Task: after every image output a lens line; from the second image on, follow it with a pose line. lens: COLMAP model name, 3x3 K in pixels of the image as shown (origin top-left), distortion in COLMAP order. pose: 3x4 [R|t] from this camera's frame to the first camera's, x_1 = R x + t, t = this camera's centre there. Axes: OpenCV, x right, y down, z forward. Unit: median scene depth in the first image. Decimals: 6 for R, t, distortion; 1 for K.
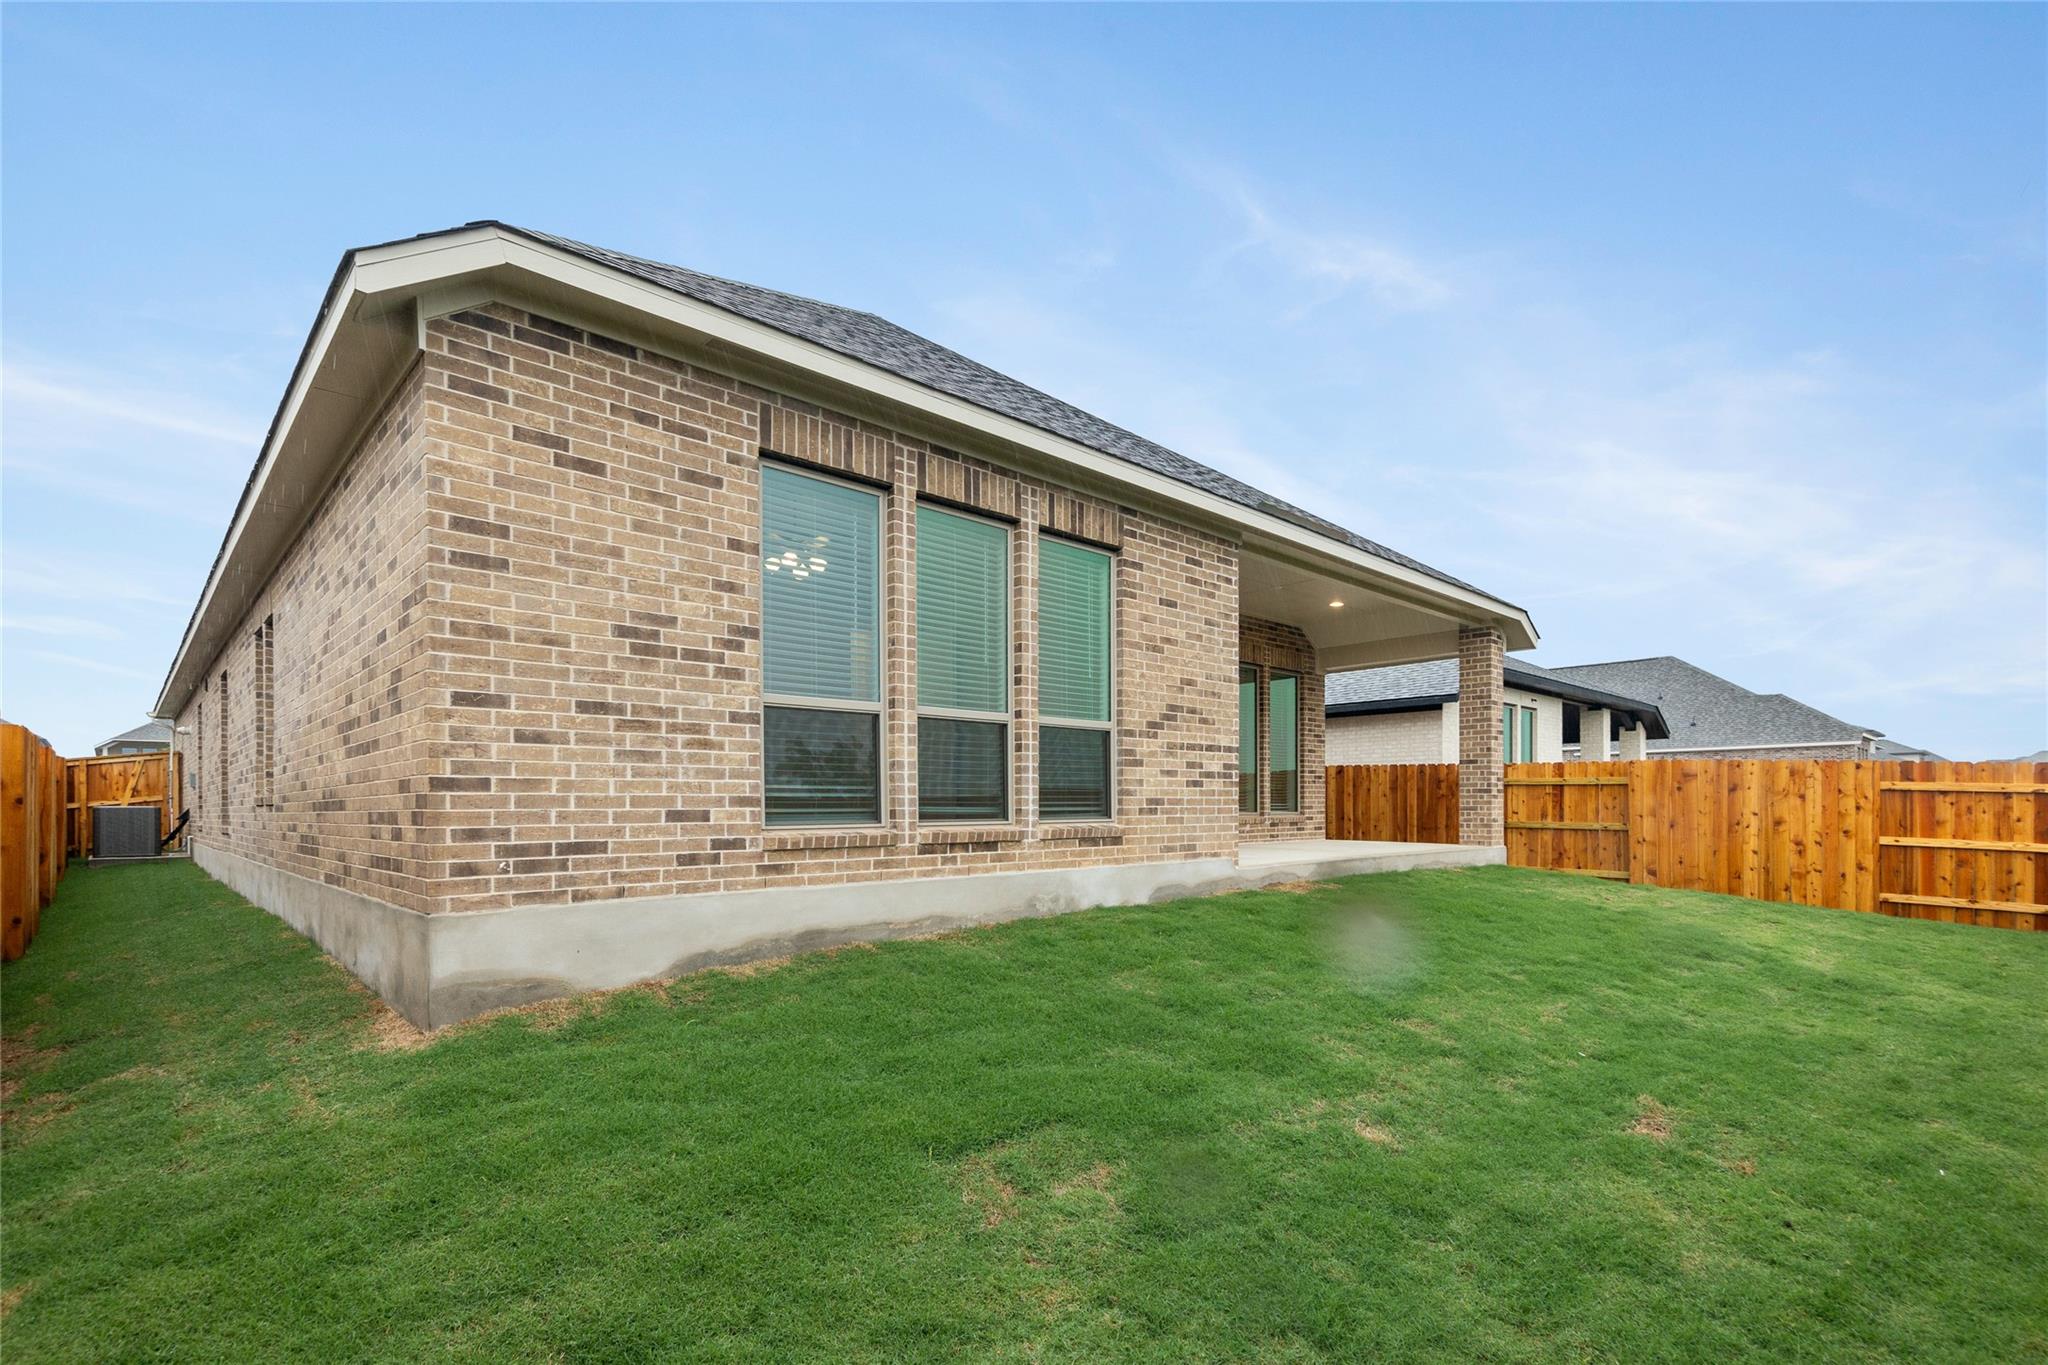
lens RADIAL K [[940.5, 0, 978.5], [0, 940.5, 808.6], [0, 0, 1]] dist [0.002654, -0.000062]
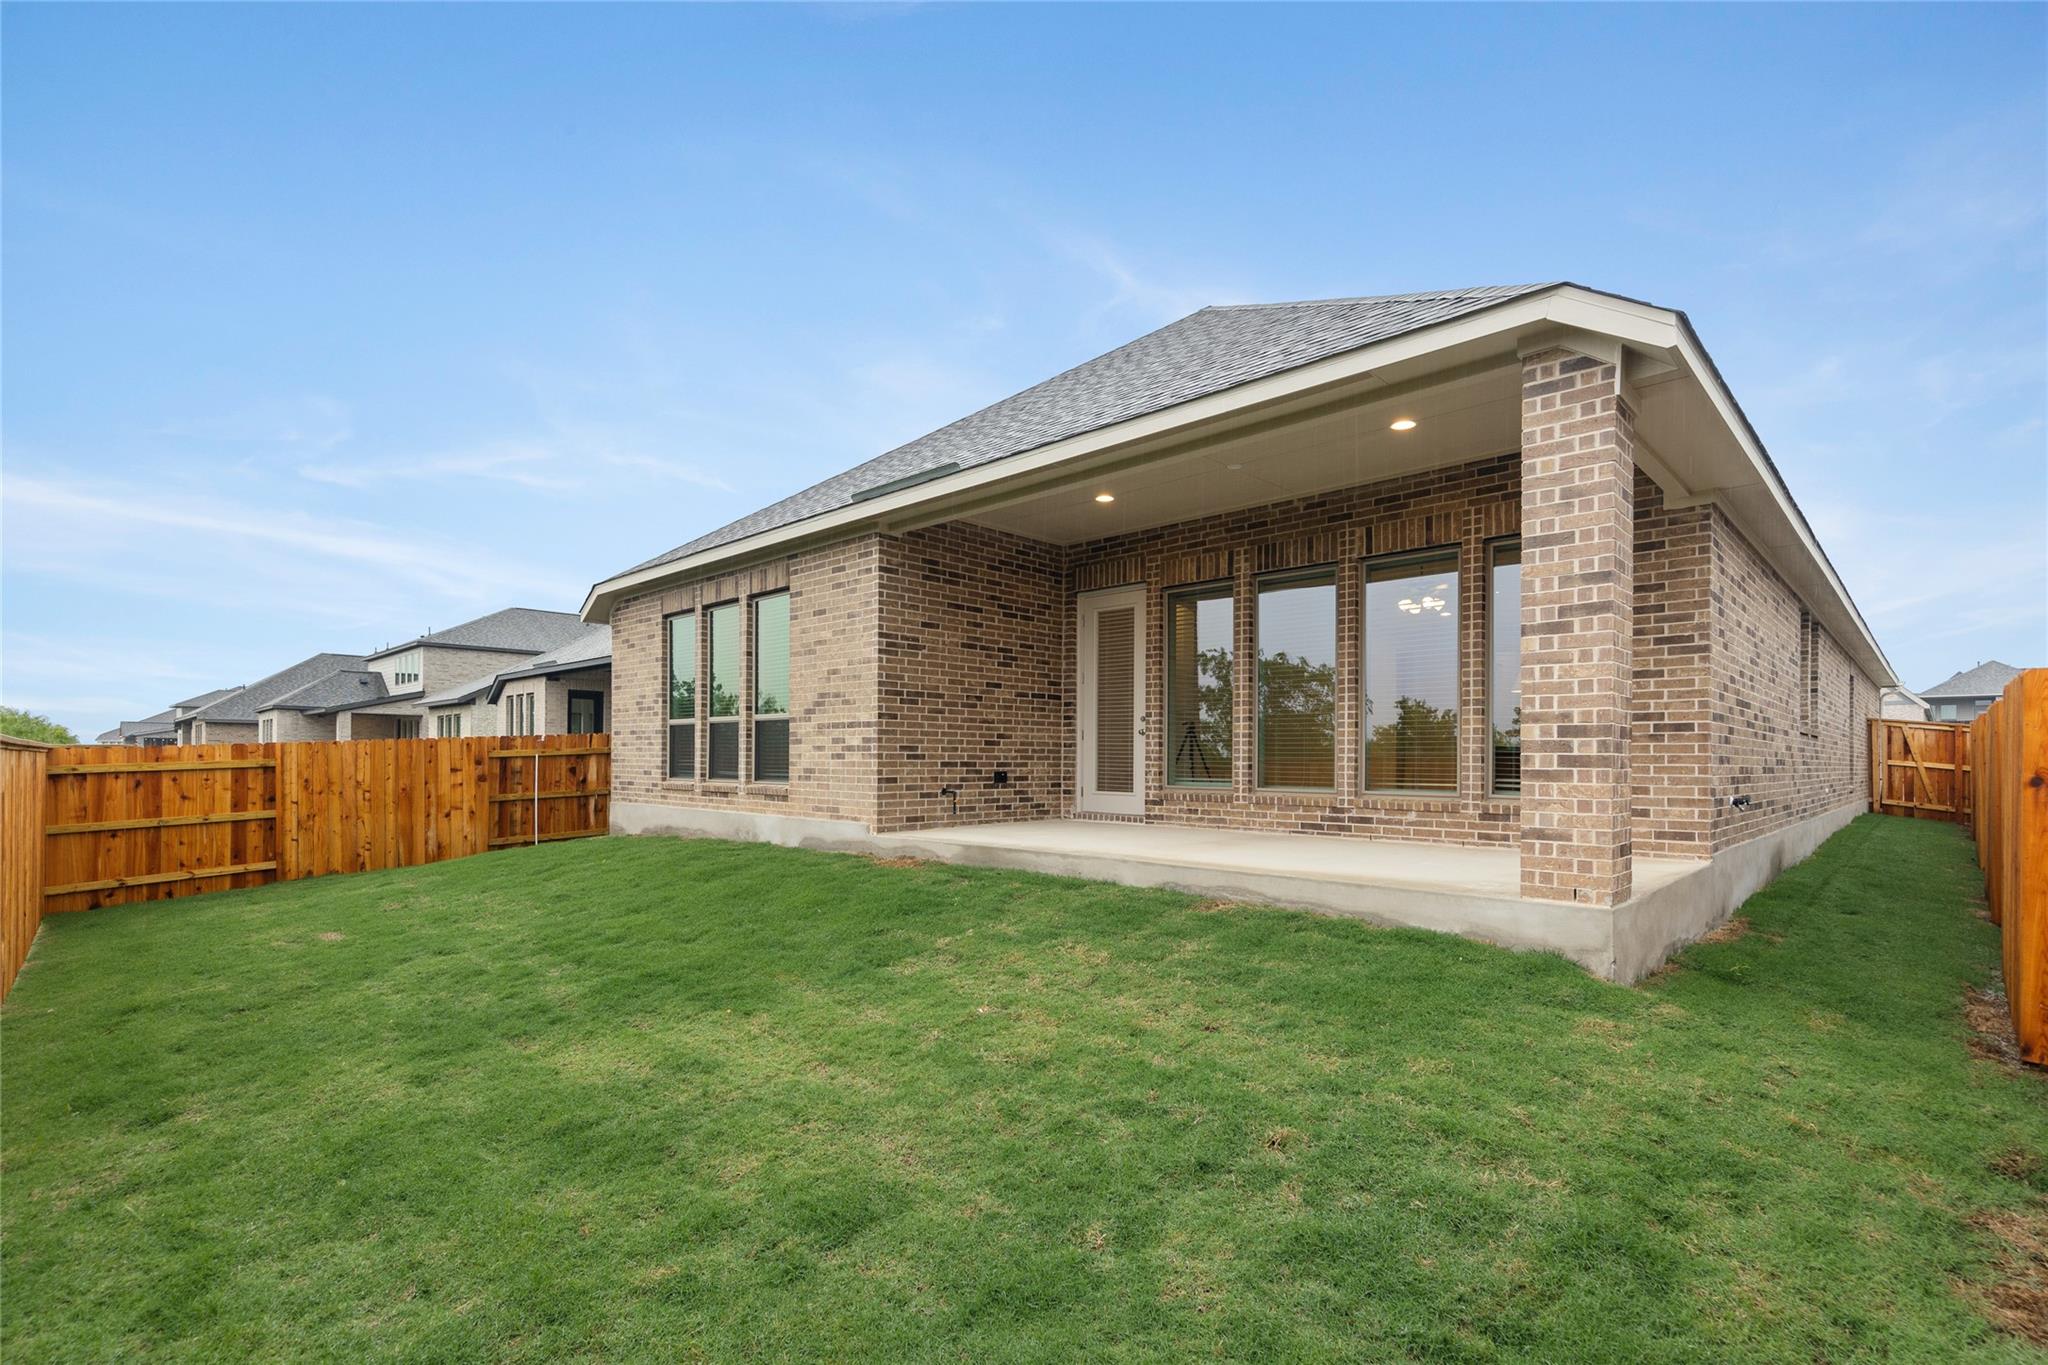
lens RADIAL K [[940.5, 0, 995.0], [0, 940.5, 744.7], [0, 0, 1]] dist [0.002654, -0.000062]
pose [[0.050817, -0.005820, -0.998691, 1.442655], [-0.003475, 0.999976, -0.006004, -0.035181], [0.998702, 0.003776, 0.050795, 1.153205]]
